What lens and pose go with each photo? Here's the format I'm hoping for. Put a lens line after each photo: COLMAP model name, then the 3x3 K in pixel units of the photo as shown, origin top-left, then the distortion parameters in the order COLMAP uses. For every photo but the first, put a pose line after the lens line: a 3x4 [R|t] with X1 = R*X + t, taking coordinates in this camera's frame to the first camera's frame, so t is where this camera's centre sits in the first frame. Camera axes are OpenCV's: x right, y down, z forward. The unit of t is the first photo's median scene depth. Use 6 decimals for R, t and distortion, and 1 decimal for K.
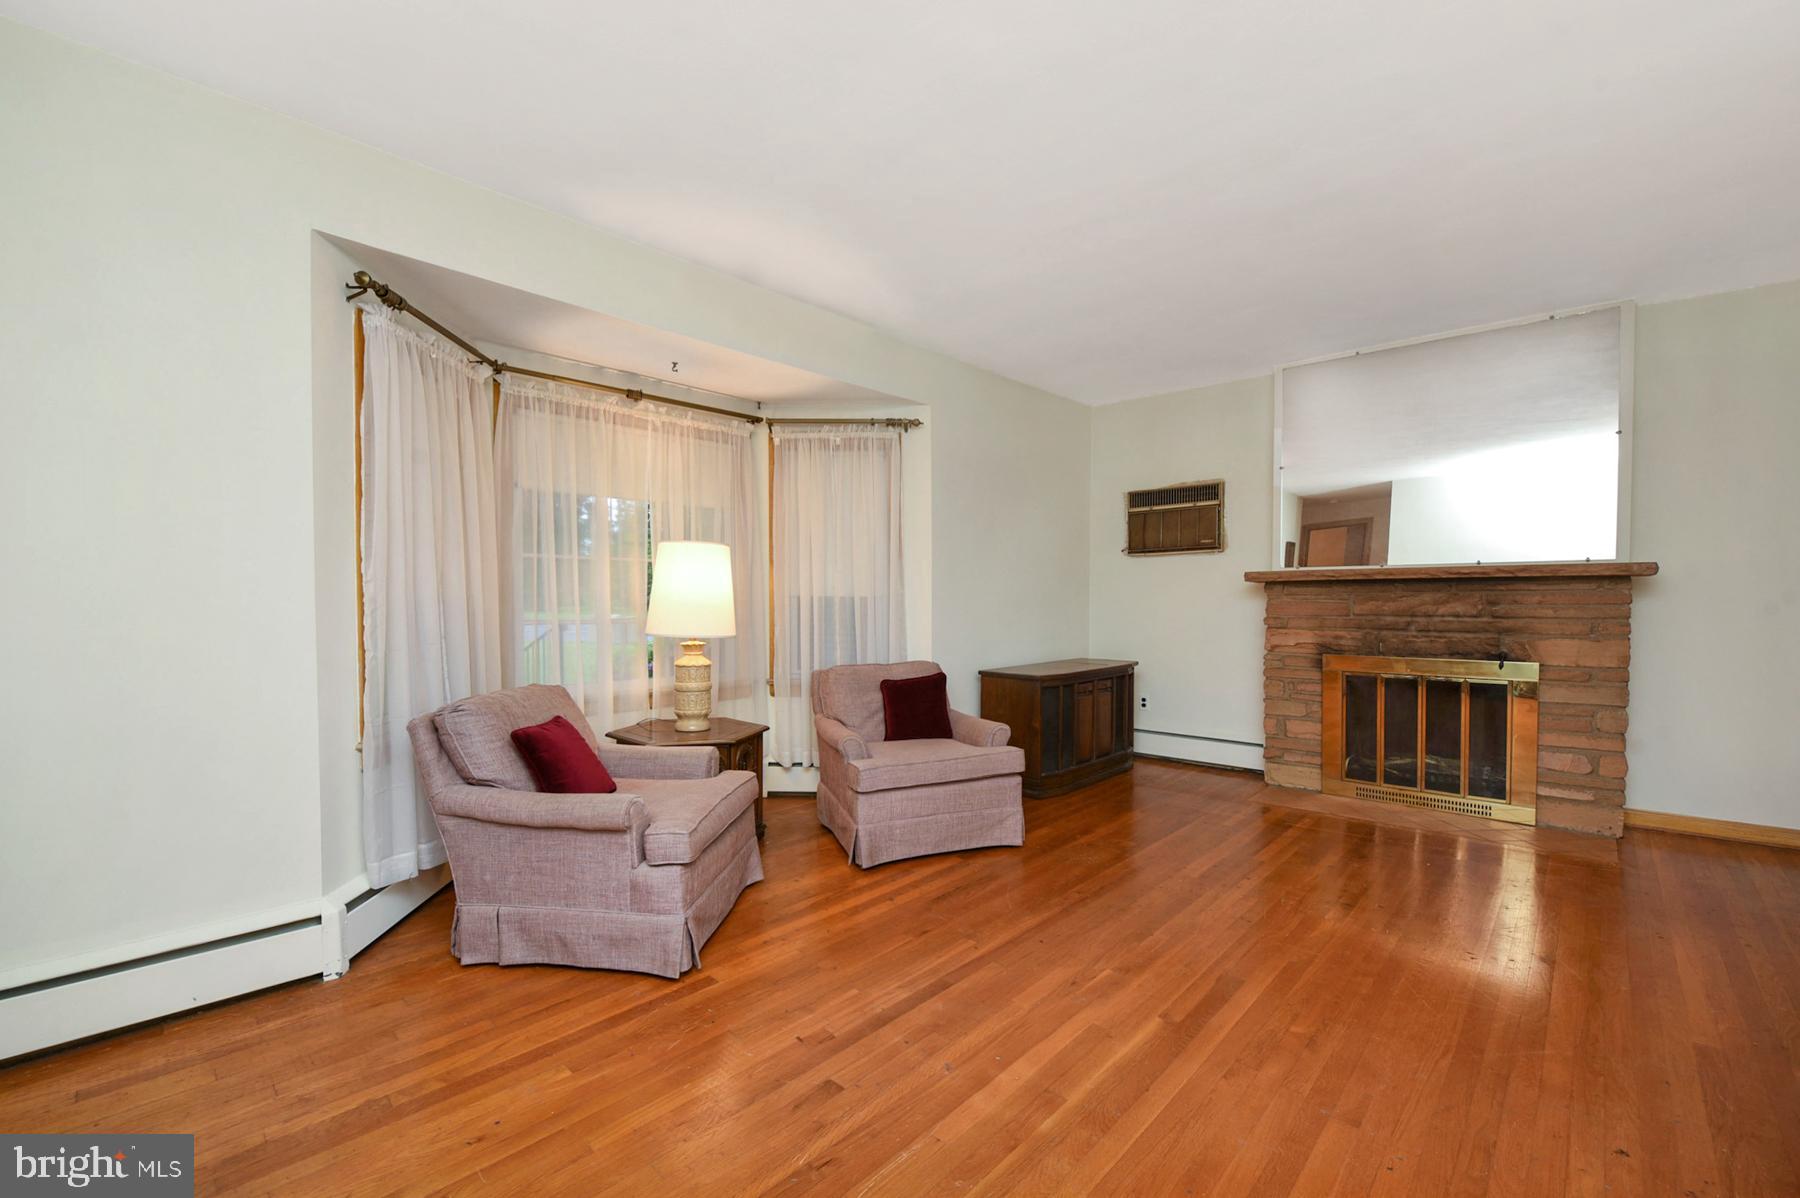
lens RADIAL K [[747.9, 0, 923.8], [0, 747.9, 615.1], [0, 0, 1]] dist [-0.008751, 0.000391]
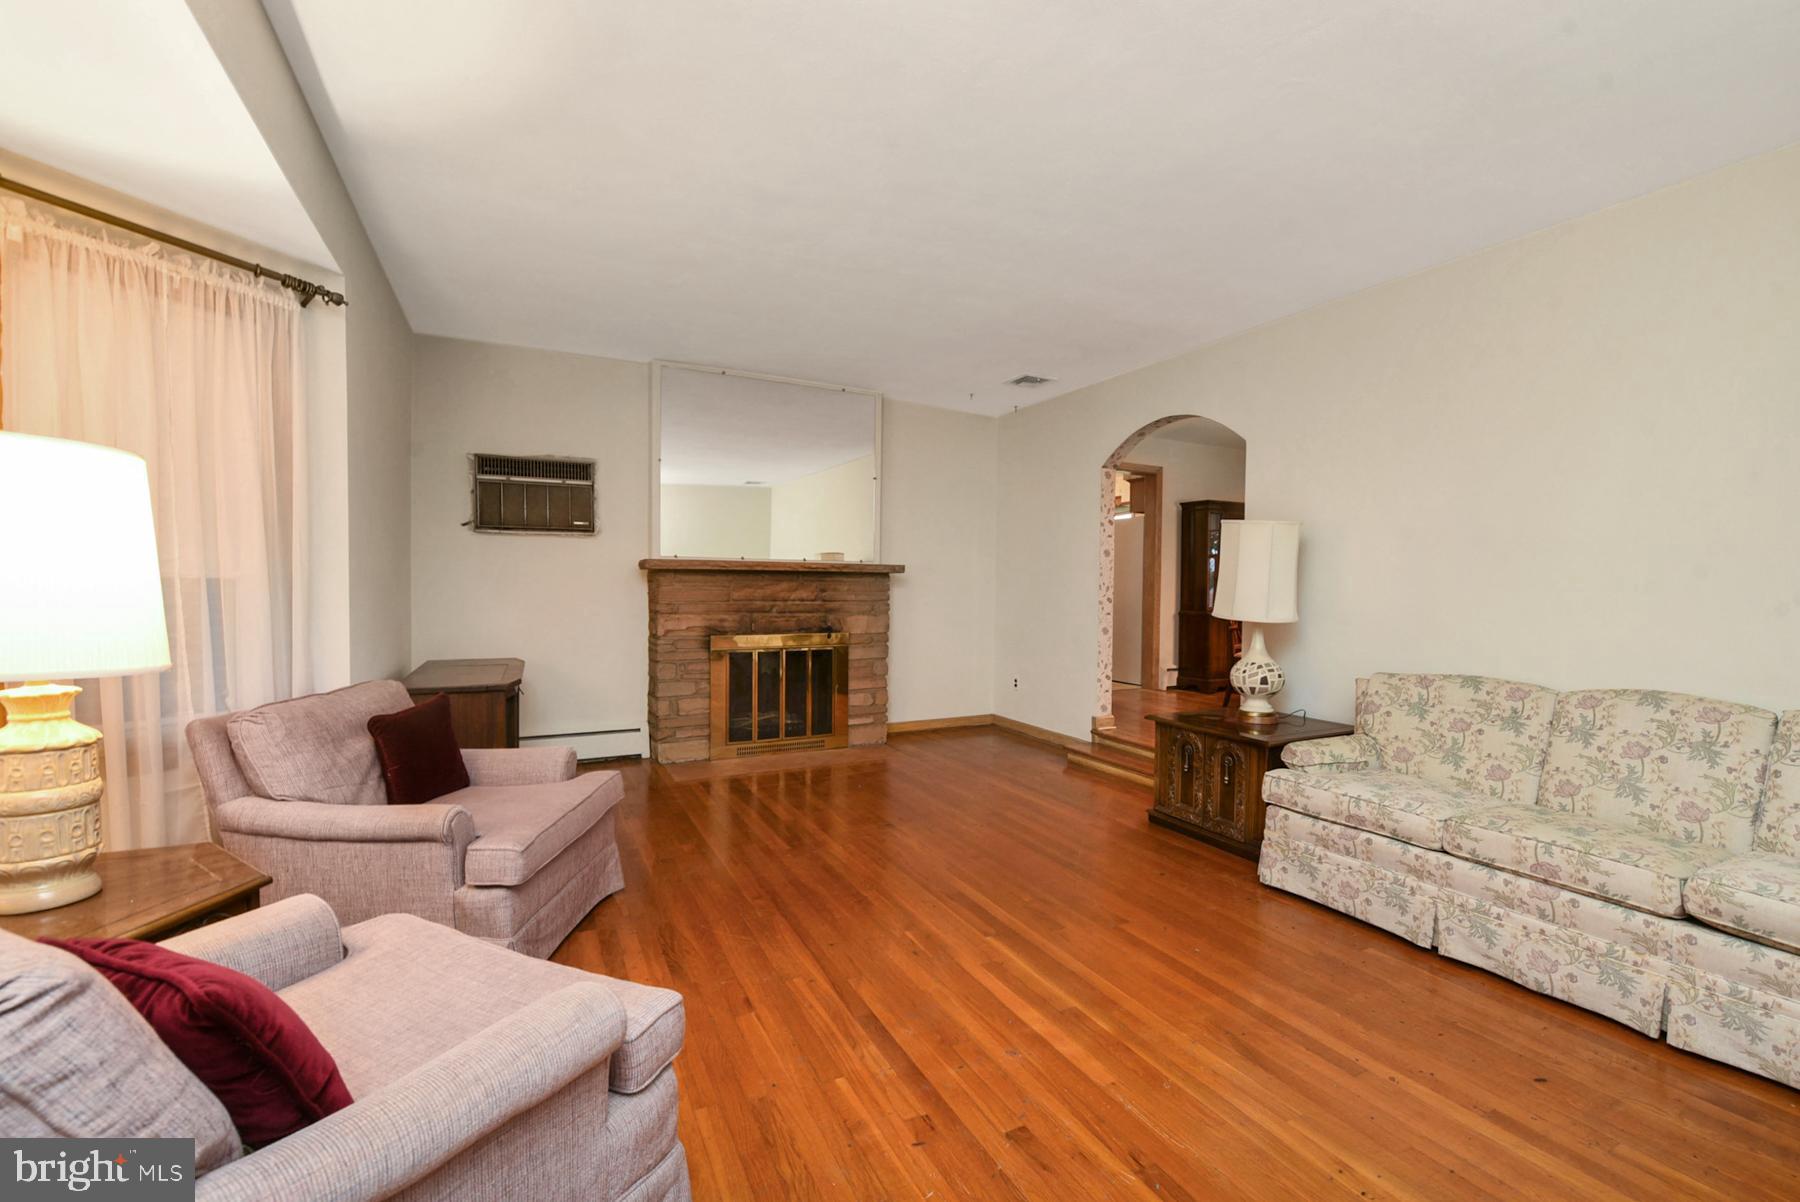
lens RADIAL K [[747.9, 0, 915.0], [0, 747.9, 602.6], [0, 0, 1]] dist [-0.008751, 0.000391]
pose [[0.354979, -0.016637, 0.934726, -0.430735], [0.008386, 0.999858, 0.014611, -0.011890], [-0.934837, 0.002652, 0.355068, 0.340915]]
